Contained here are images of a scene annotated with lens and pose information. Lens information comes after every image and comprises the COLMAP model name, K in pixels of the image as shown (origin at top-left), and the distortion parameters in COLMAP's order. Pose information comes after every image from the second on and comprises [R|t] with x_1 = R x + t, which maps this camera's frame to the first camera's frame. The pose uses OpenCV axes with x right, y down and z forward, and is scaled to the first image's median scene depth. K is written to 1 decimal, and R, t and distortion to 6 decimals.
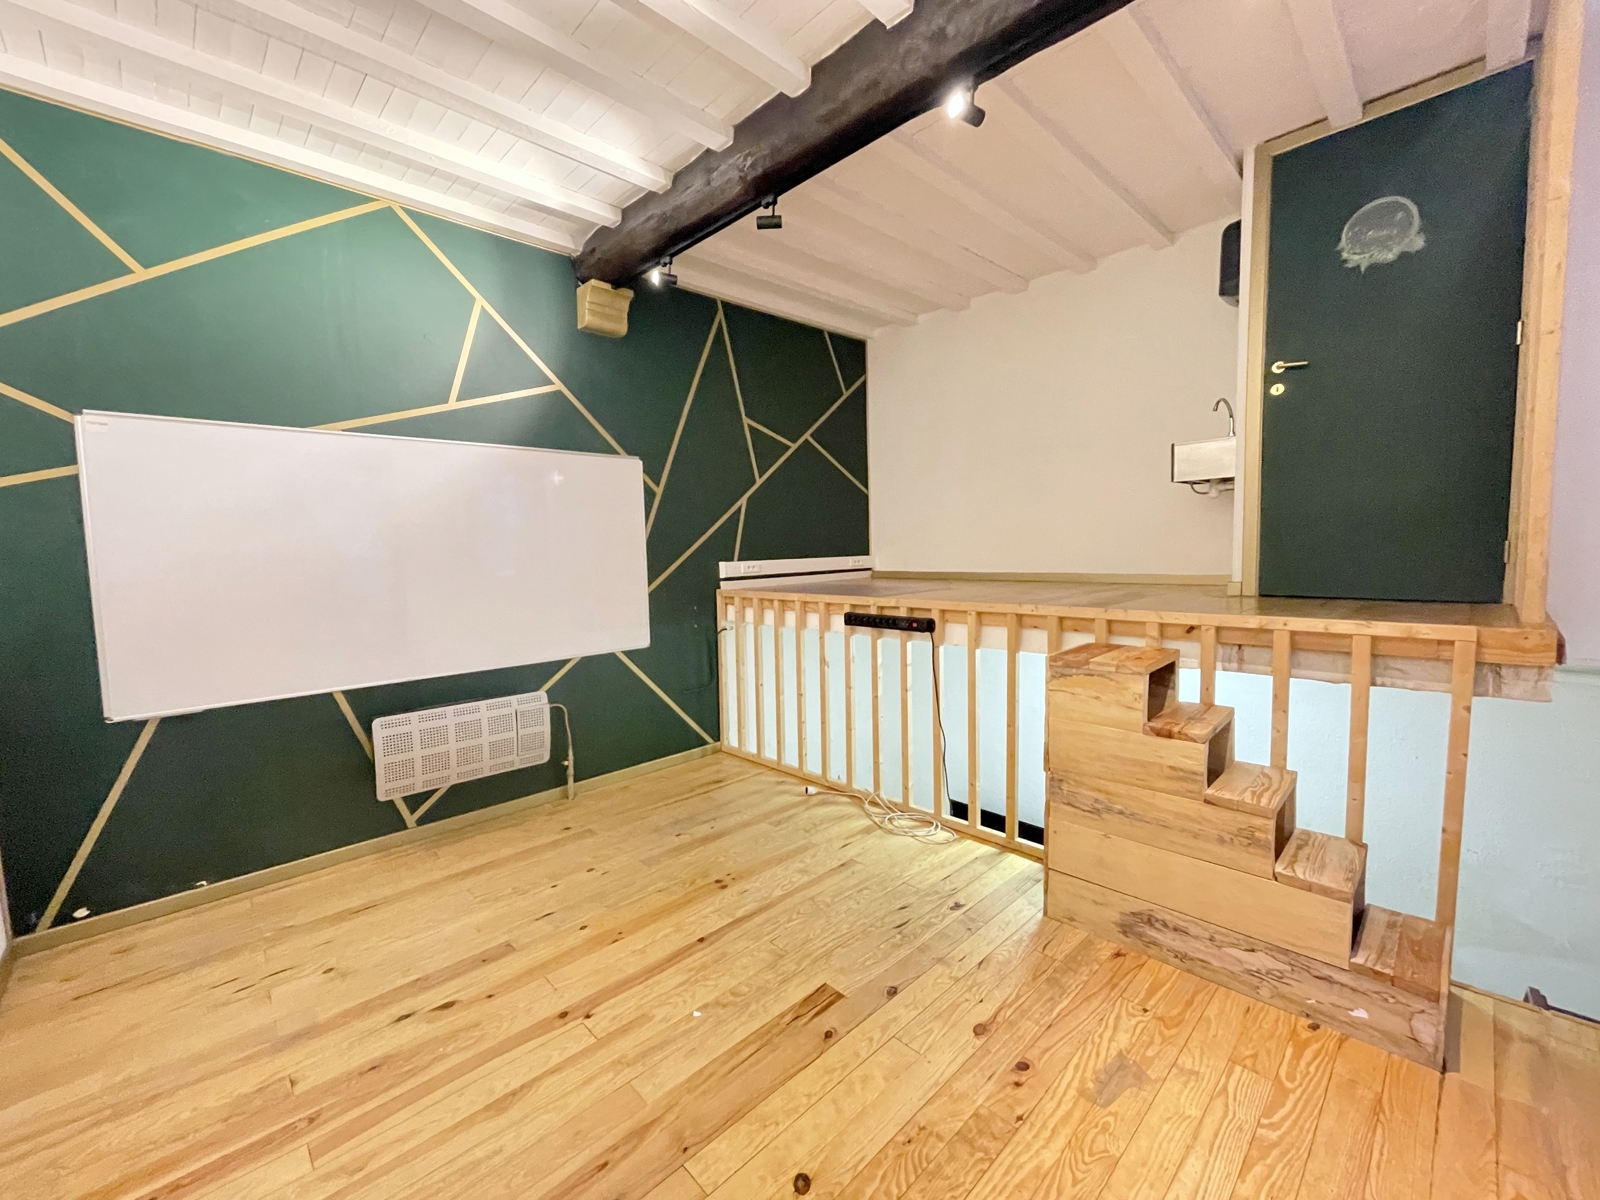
lens RADIAL K [[650.7, 0, 796.6], [0, 650.7, 595.6], [0, 0, 1]] dist [-0.003233, 0.000021]
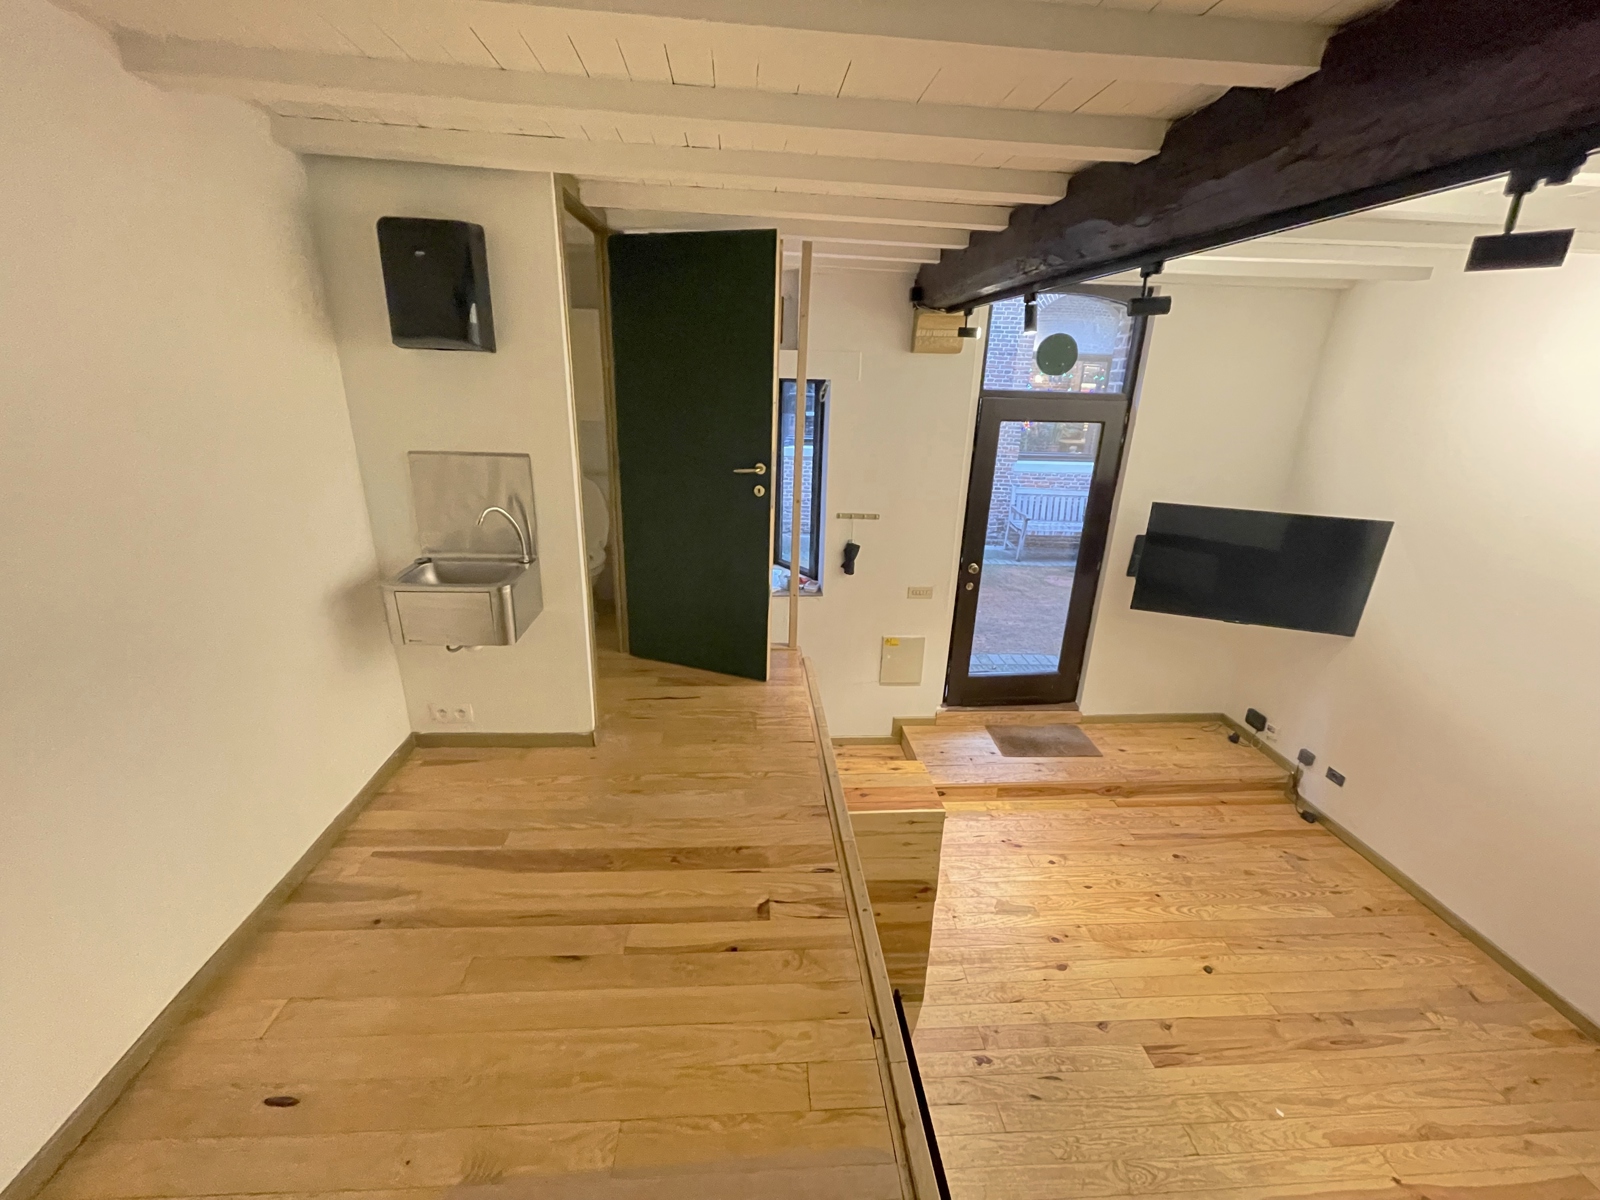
lens RADIAL K [[650.7, 0, 794.4], [0, 650.7, 597.4], [0, 0, 1]] dist [-0.003233, 0.000021]
pose [[-0.765133, -0.212370, 0.607841, 0.007001], [0.041152, 0.925980, 0.375324, -0.557208], [-0.642556, 0.312186, -0.699758, 1.587043]]
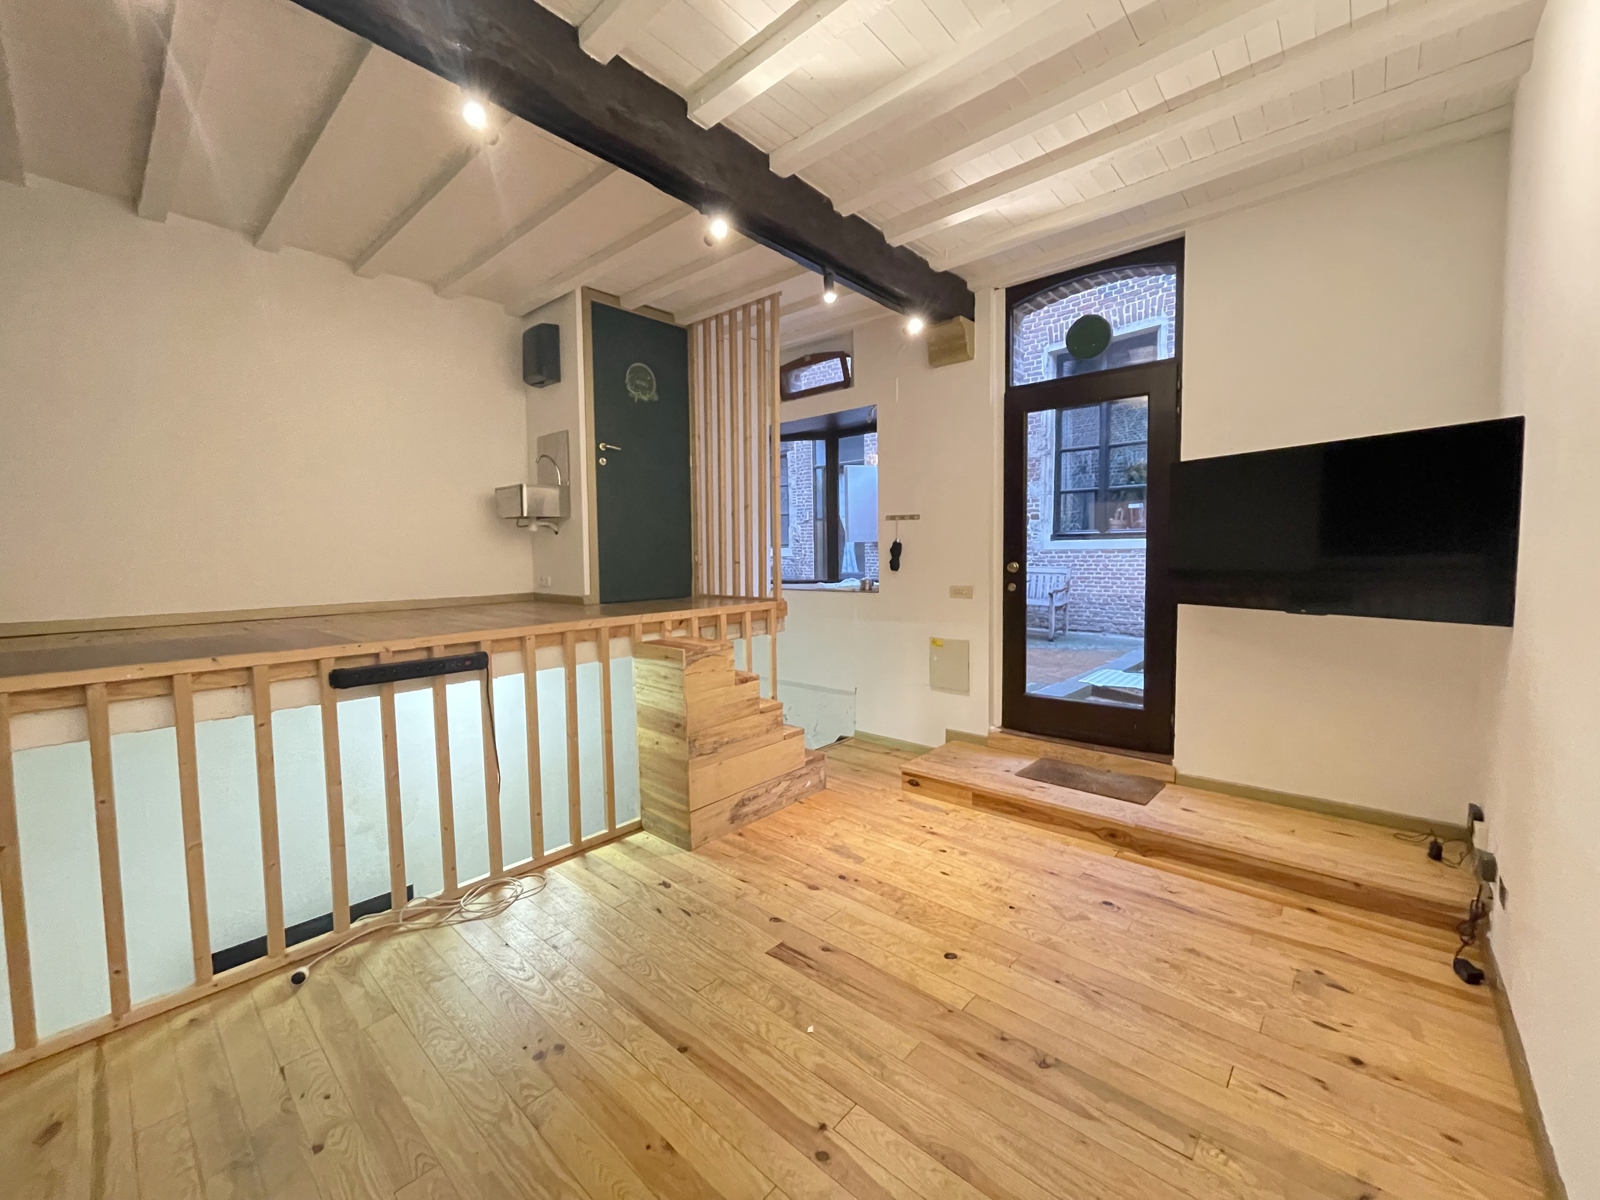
lens RADIAL K [[650.7, 0, 794.2], [0, 650.7, 595.0], [0, 0, 1]] dist [-0.003233, 0.000021]
pose [[-0.069659, -0.041155, 0.996722, -0.828682], [0.094127, 0.994420, 0.047638, -0.051905], [-0.993120, 0.097137, -0.065396, 0.760316]]
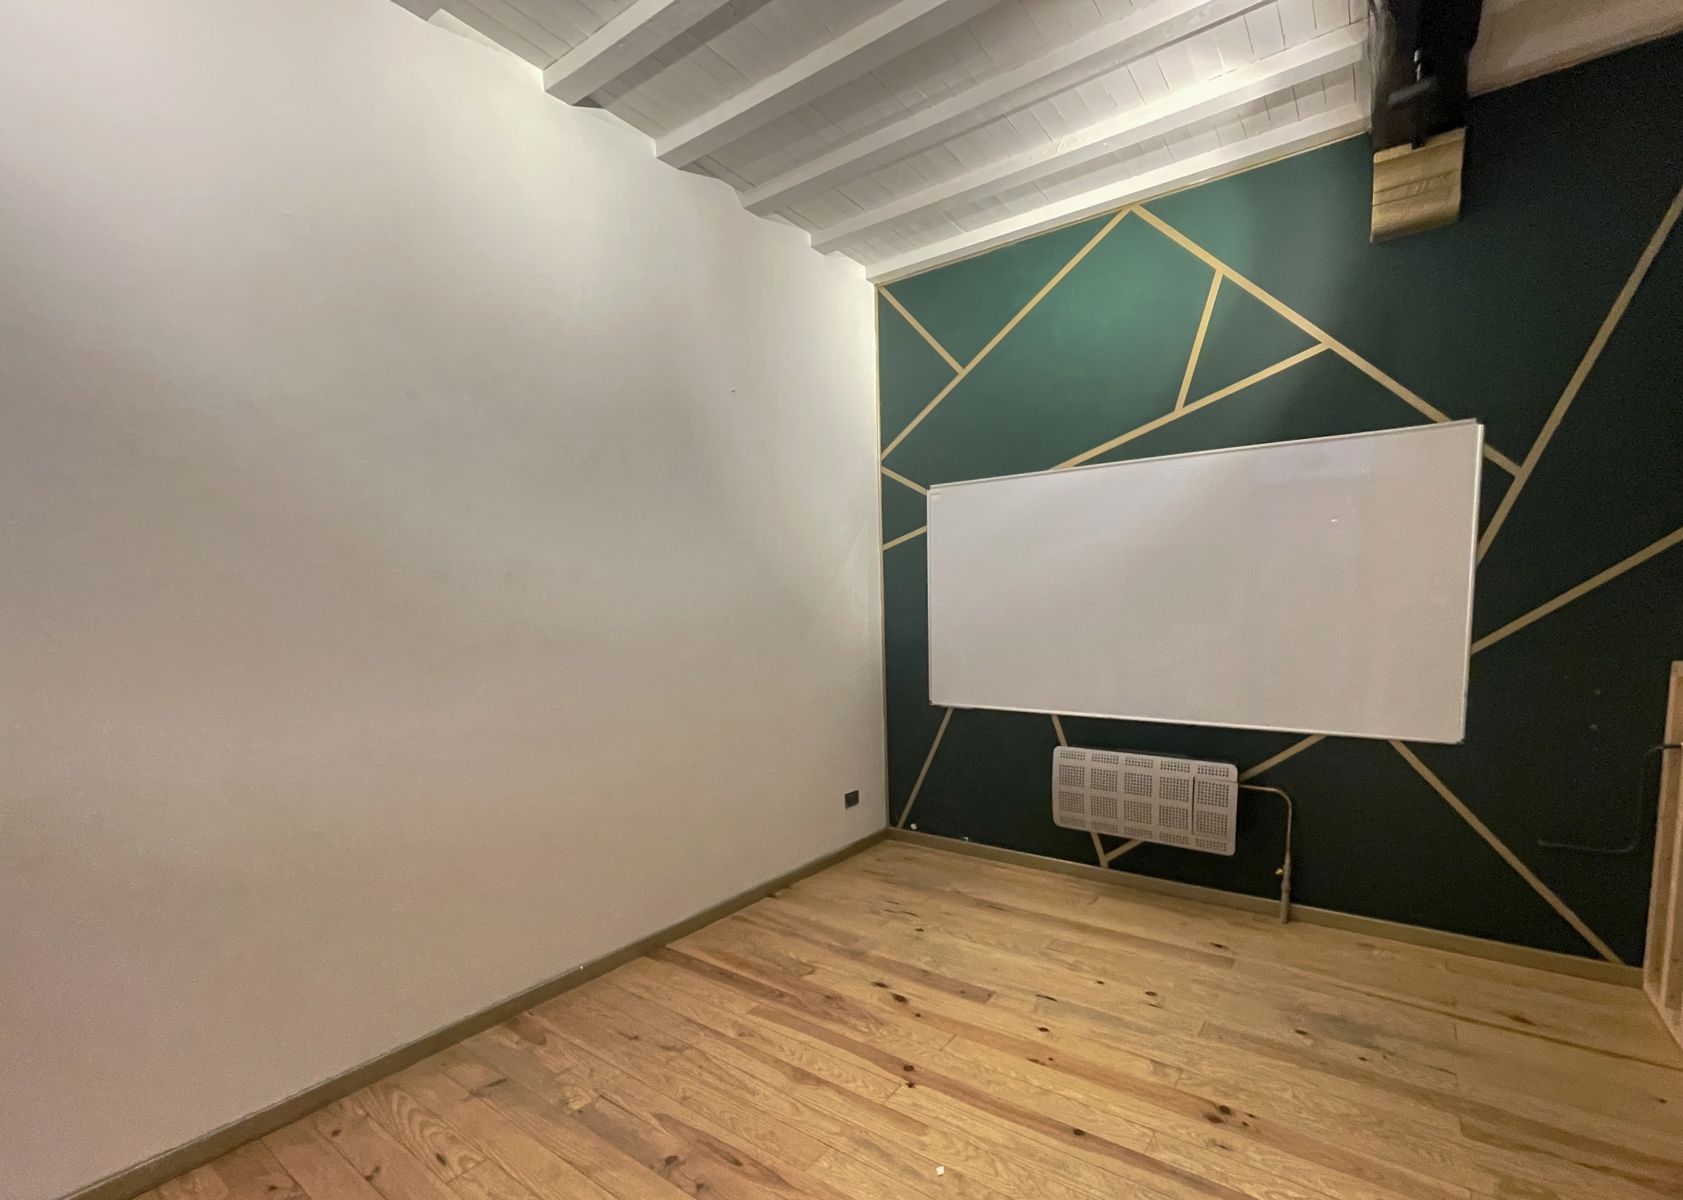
lens RADIAL K [[742.5, 0, 907.6], [0, 742.5, 677.6], [0, 0, 1]] dist [-0.003218, 0.000180]
pose [[0.210051, 0.119816, -0.970321, 0.477453], [-0.060532, 0.992152, 0.109408, -0.036969], [0.975815, 0.035754, 0.215655, 0.552026]]
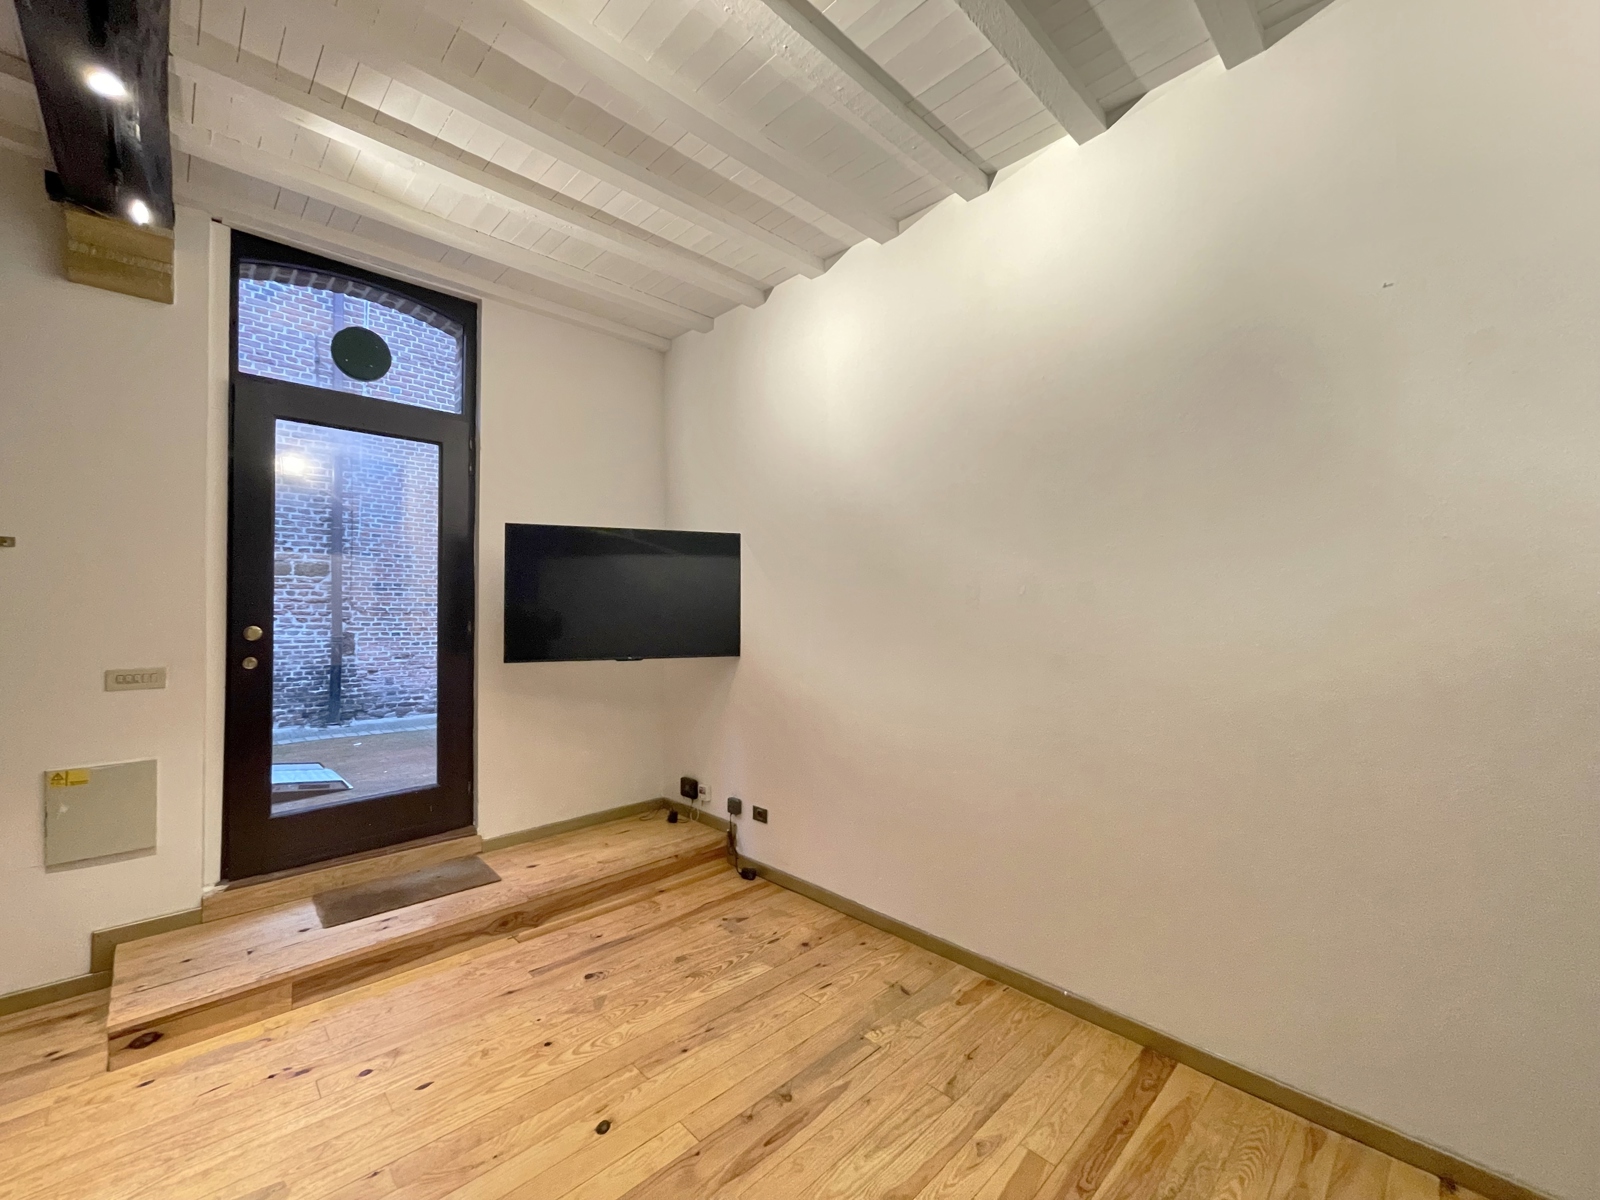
lens RADIAL K [[650.7, 0, 799.1], [0, 650.7, 595.0], [0, 0, 1]] dist [-0.003233, 0.000021]
pose [[-0.999646, 0.026511, -0.002298, -0.211615], [0.026335, 0.997997, 0.057513, -0.094014], [0.003818, 0.057432, -0.998342, 1.183303]]
